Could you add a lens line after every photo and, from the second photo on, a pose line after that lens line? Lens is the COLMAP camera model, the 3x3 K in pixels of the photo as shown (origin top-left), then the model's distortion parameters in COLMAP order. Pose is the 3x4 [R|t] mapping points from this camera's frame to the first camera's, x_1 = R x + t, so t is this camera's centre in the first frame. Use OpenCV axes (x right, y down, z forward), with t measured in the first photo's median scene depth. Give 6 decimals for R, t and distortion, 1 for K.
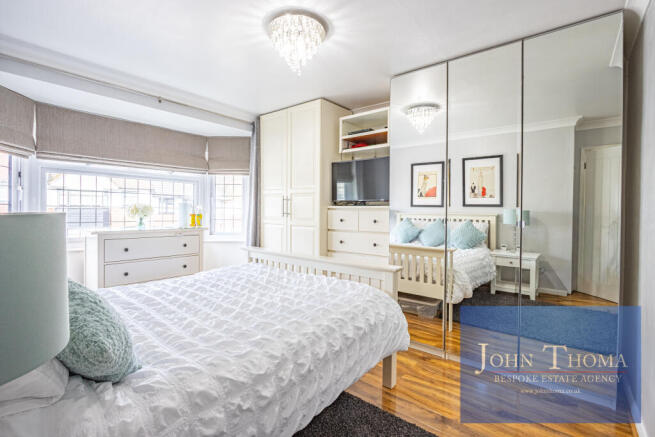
lens RADIAL K [[301.7, 0, 327.5], [0, 301.7, 218.5], [0, 0, 1]] dist [0.000445, 0.000310]
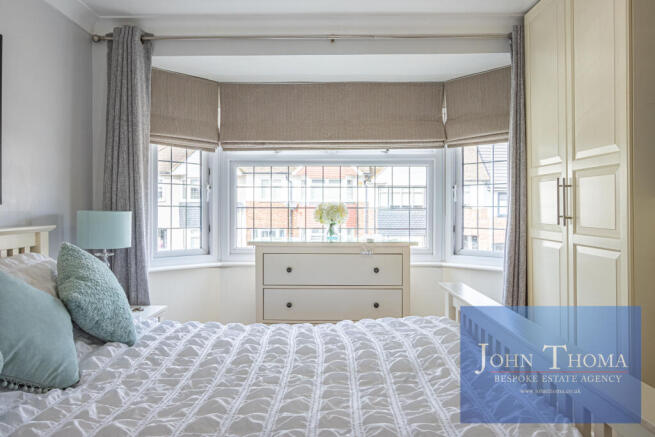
lens RADIAL K [[486.7, 0, 327.5], [0, 486.7, 218.5], [0, 0, 1]] dist [-0.004183, 0.000106]
pose [[0.633321, 0.003429, -0.773882, 0.213366], [-0.011971, 0.999914, -0.005366, -0.007192], [0.773797, 0.012663, 0.633308, 0.310614]]
